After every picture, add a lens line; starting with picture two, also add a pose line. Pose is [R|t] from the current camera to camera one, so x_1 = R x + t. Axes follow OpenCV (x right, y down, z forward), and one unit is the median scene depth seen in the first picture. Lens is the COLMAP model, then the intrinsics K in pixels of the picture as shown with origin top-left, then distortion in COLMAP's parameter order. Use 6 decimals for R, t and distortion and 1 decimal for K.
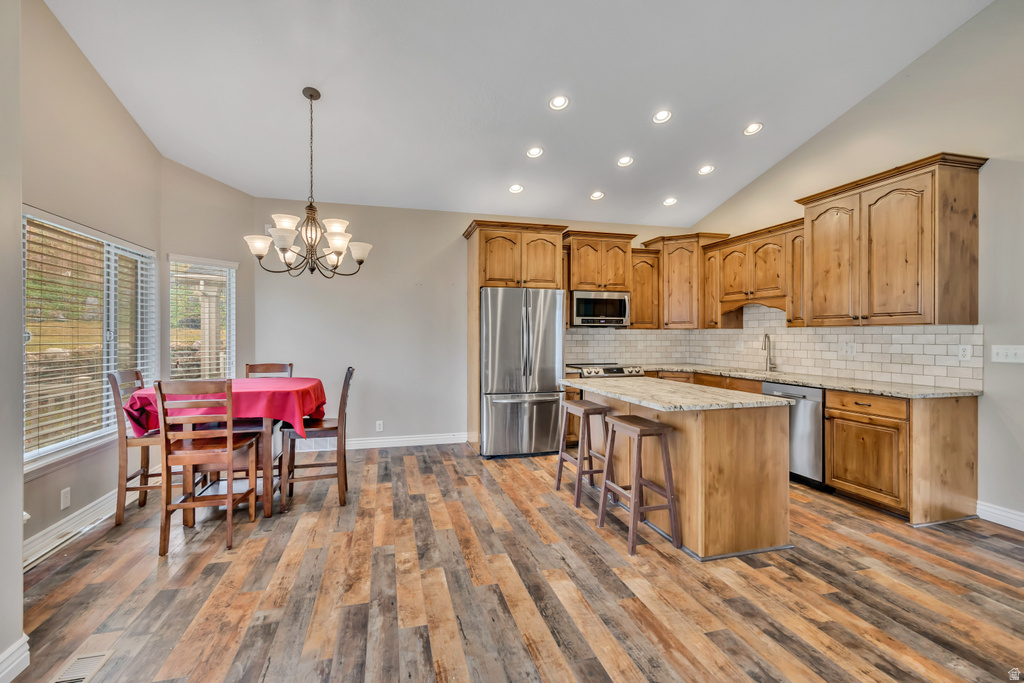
lens RADIAL K [[439.5, 0, 511.5], [0, 439.5, 339.9], [0, 0, 1]] dist [-0.000323, 0.000165]
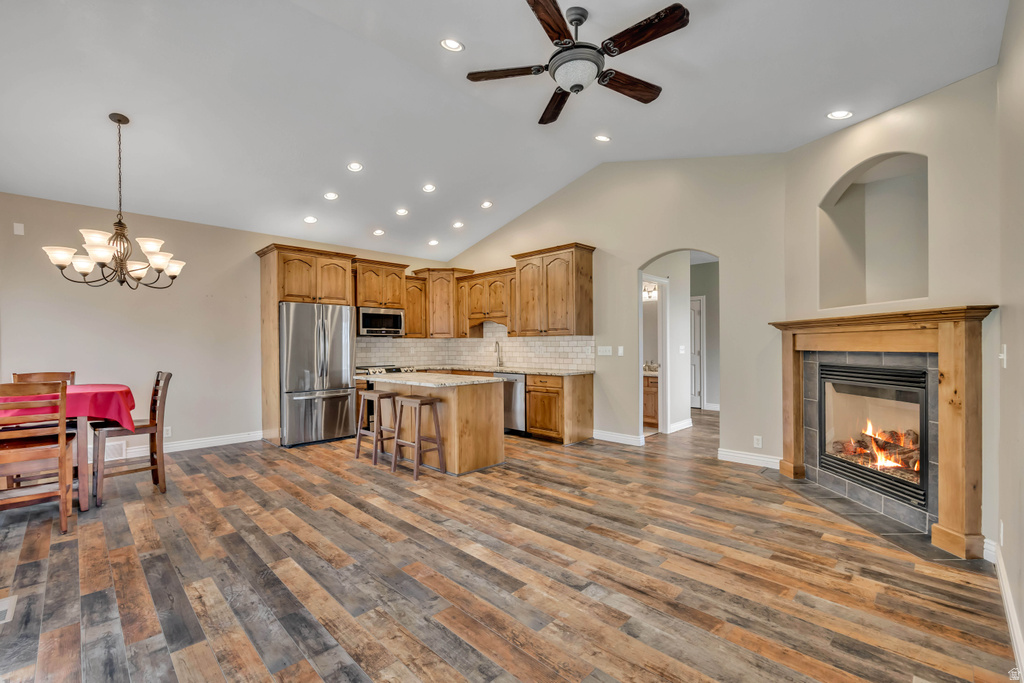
lens RADIAL K [[439.5, 0, 511.5], [0, 439.5, 339.9], [0, 0, 1]] dist [-0.000323, 0.000165]
pose [[0.861989, -0.000165, 0.506928, -0.181635], [0.012619, 0.999697, -0.021133, 0.018810], [-0.506771, 0.024613, 0.861730, -0.427823]]
